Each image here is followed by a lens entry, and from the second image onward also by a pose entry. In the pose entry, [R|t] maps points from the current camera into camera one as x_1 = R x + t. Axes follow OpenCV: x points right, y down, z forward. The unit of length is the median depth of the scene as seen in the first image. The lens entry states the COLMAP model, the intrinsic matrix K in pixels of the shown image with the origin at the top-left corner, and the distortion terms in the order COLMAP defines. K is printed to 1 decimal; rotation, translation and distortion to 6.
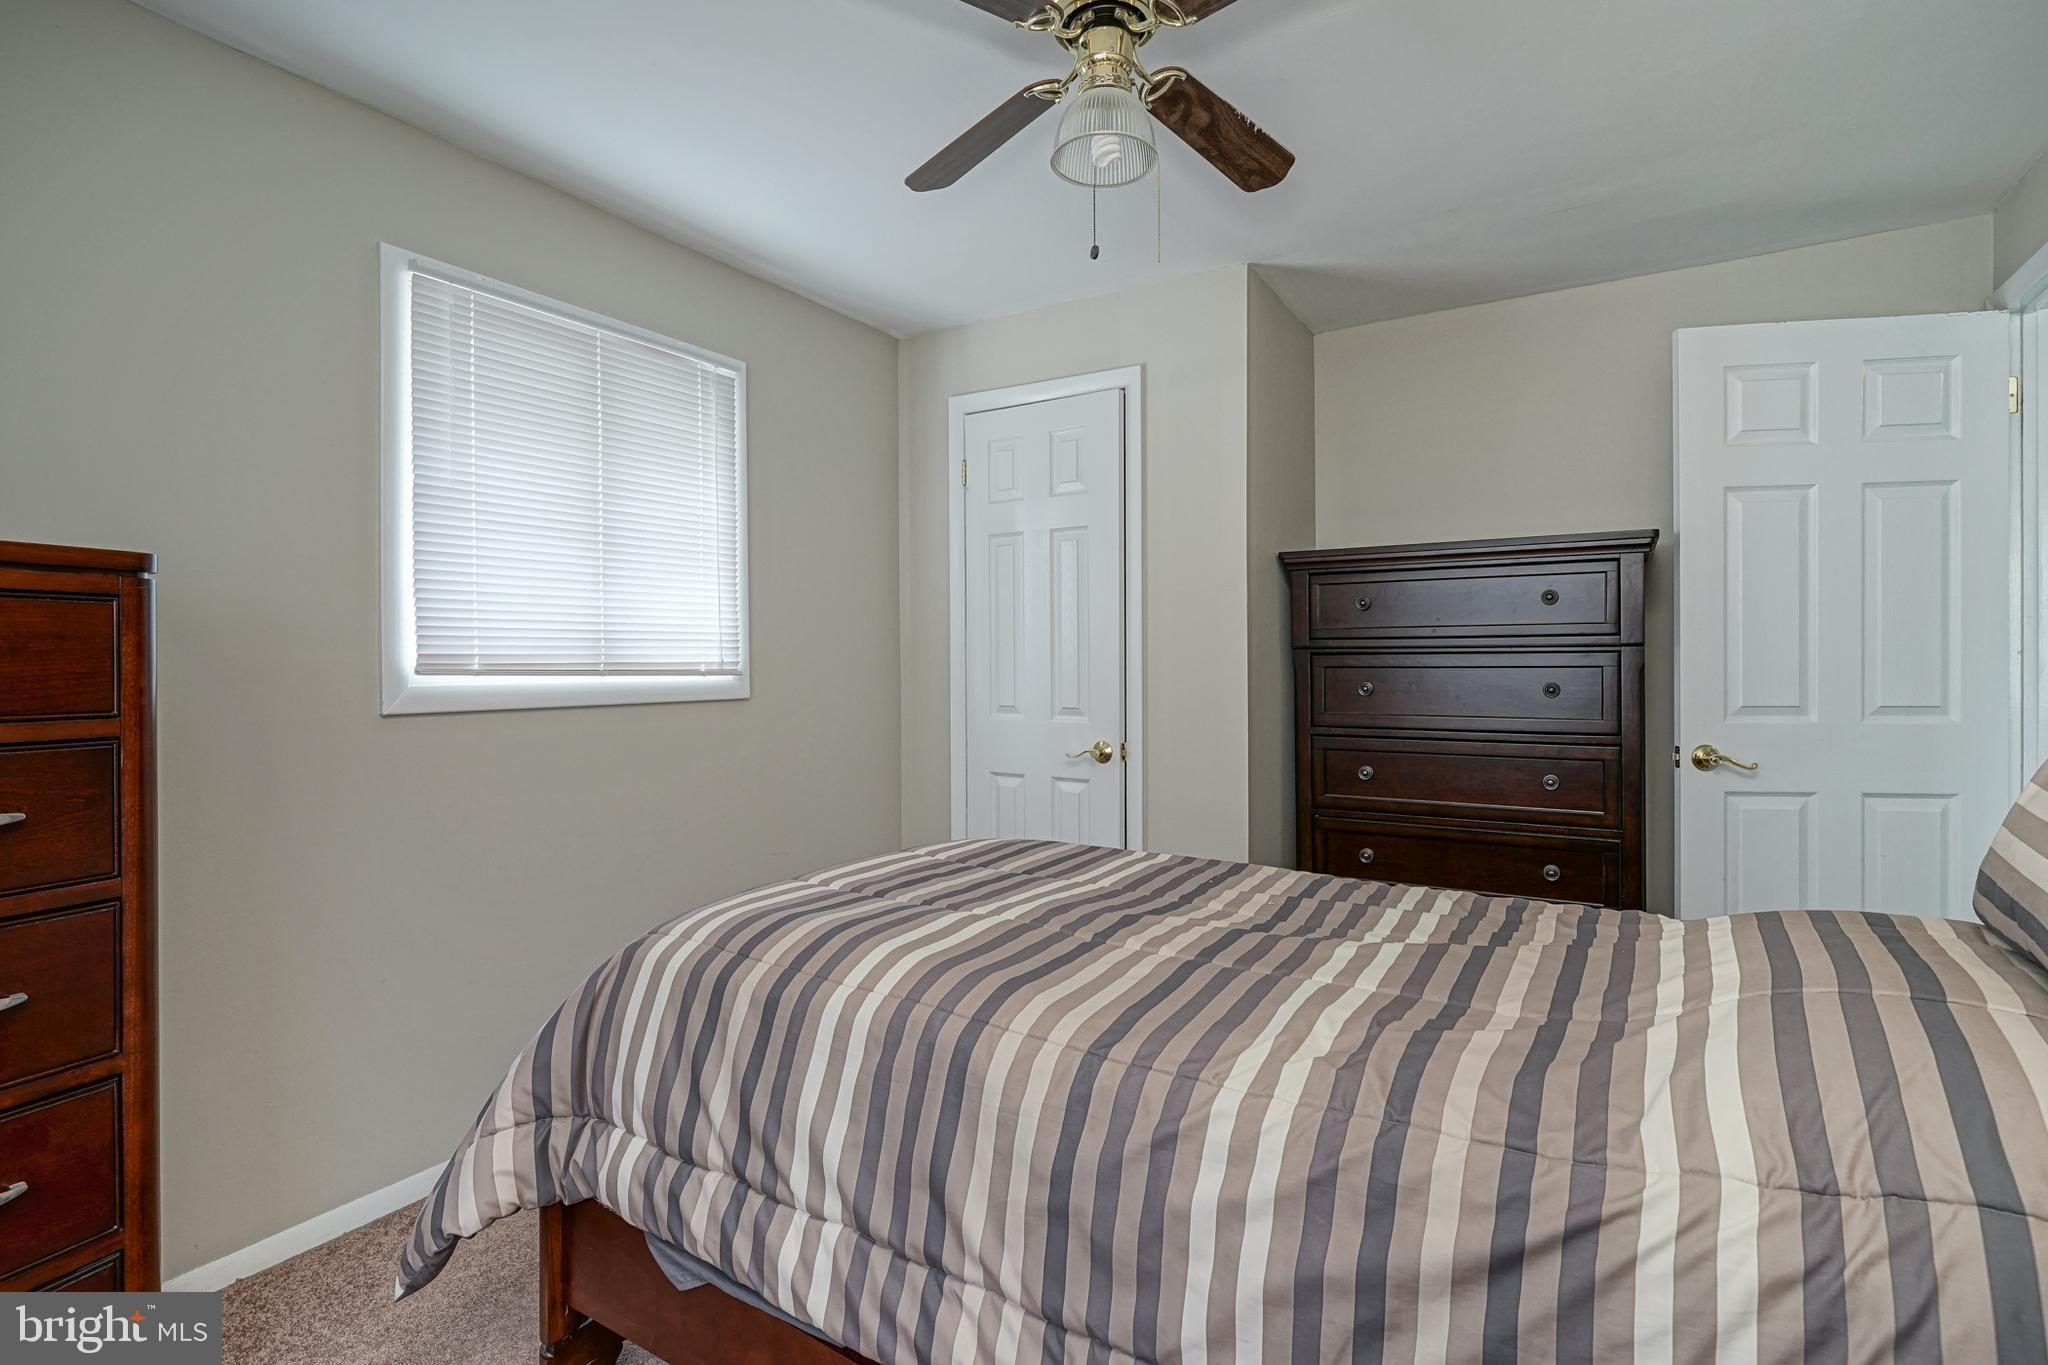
lens RADIAL K [[977.7, 0, 1024.0], [0, 977.7, 682.5], [0, 0, 1]] dist [-0.004795, 0.001043]
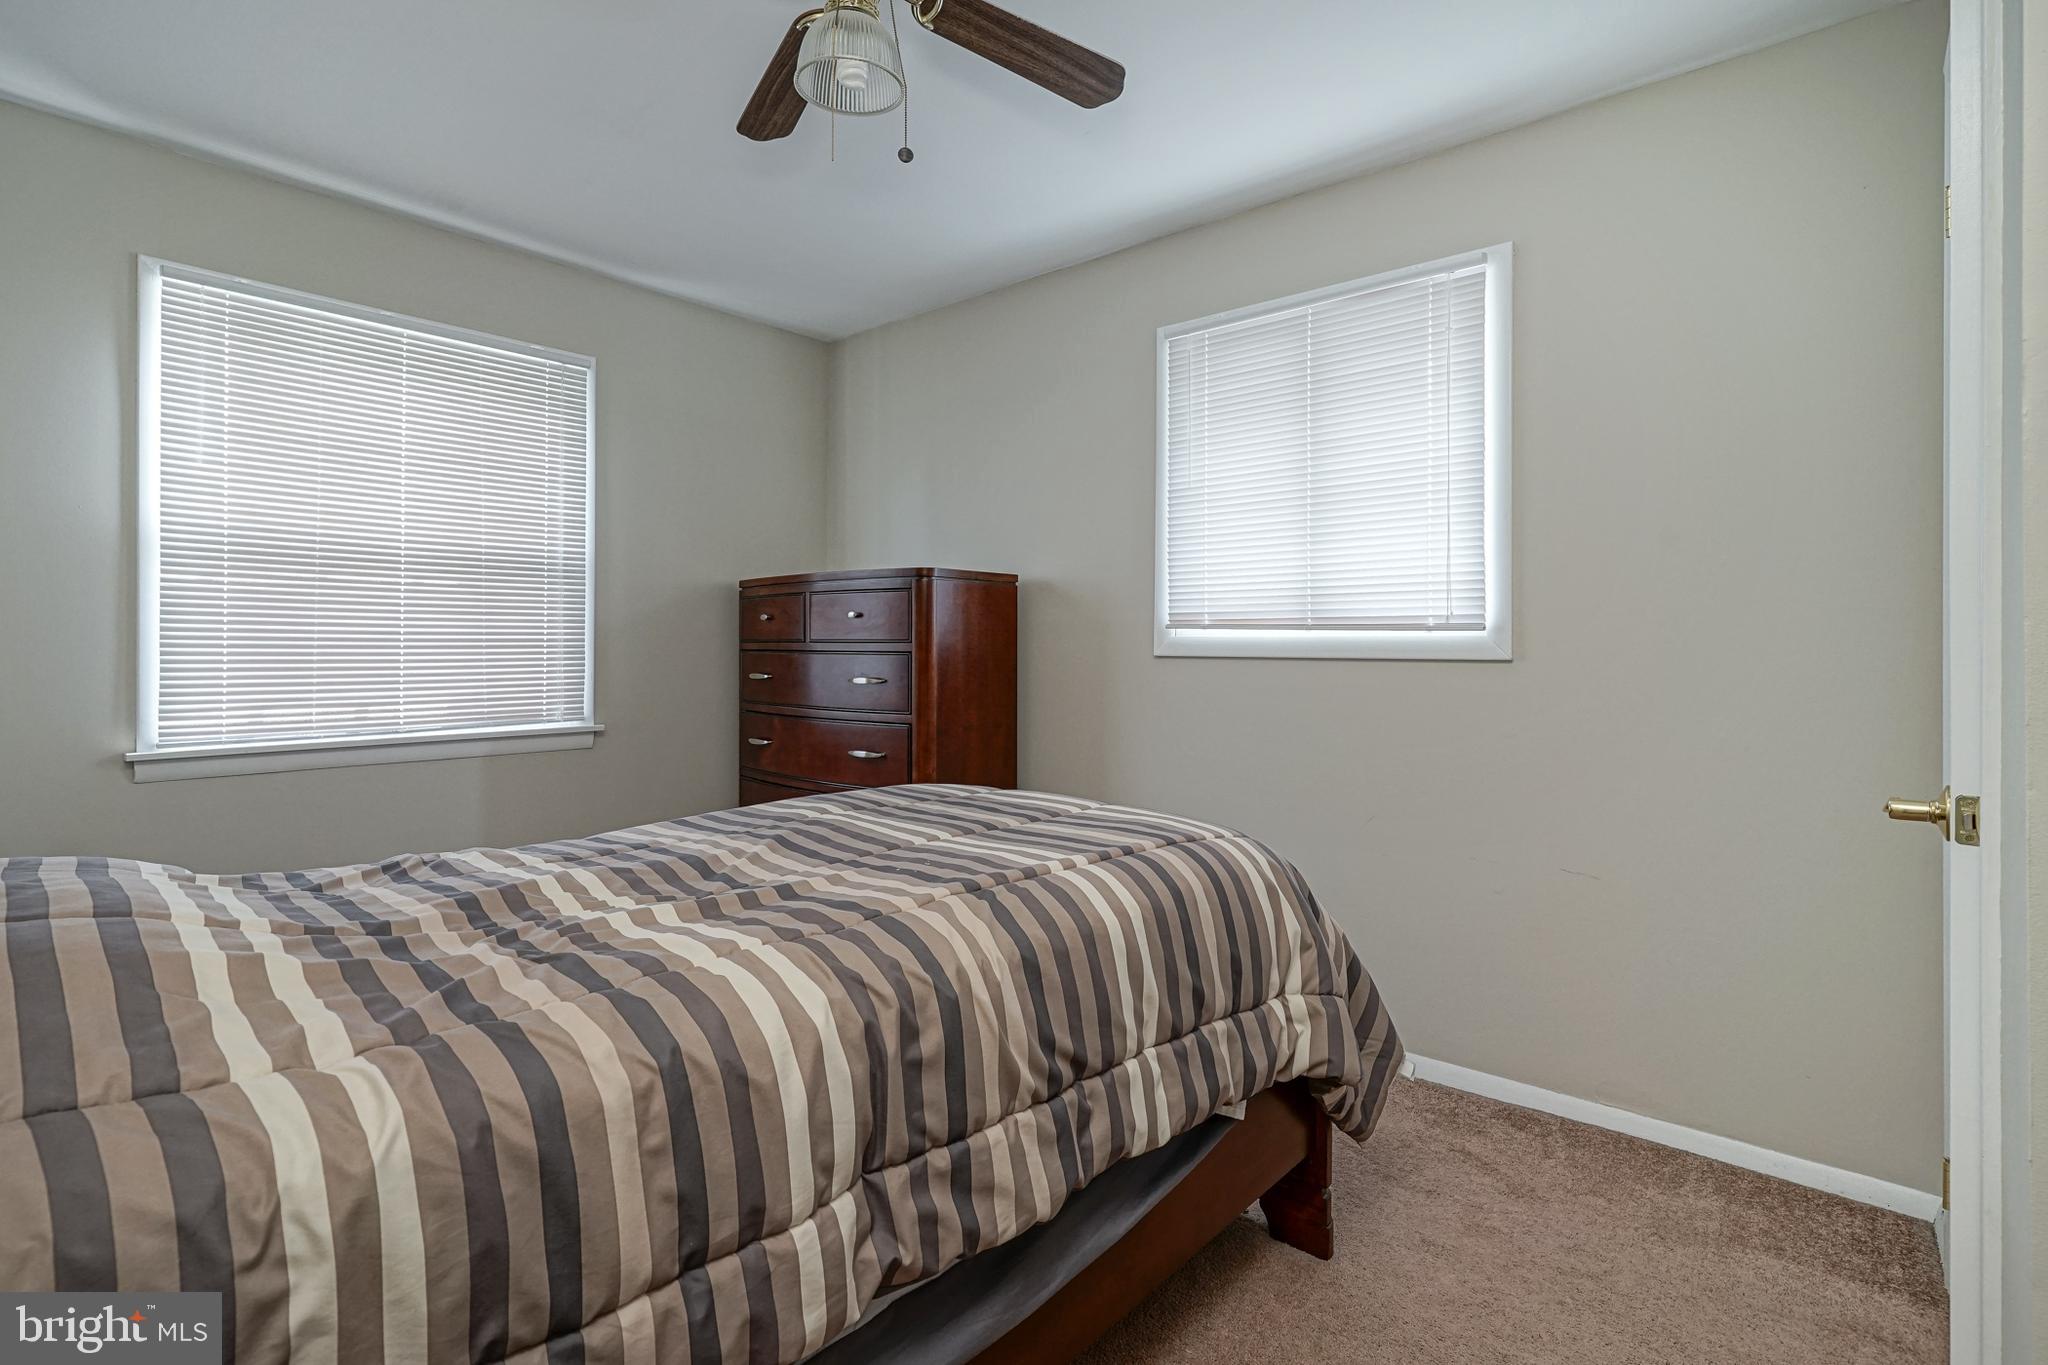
lens RADIAL K [[992.7, 0, 1024.0], [0, 992.7, 682.5], [0, 0, 1]] dist [-0.060128, 0.035421]
pose [[-0.166779, 0.039003, -0.985223, 0.686311], [-0.023303, 0.998782, 0.043484, 0.010847], [0.985719, 0.030211, -0.165667, 0.878535]]
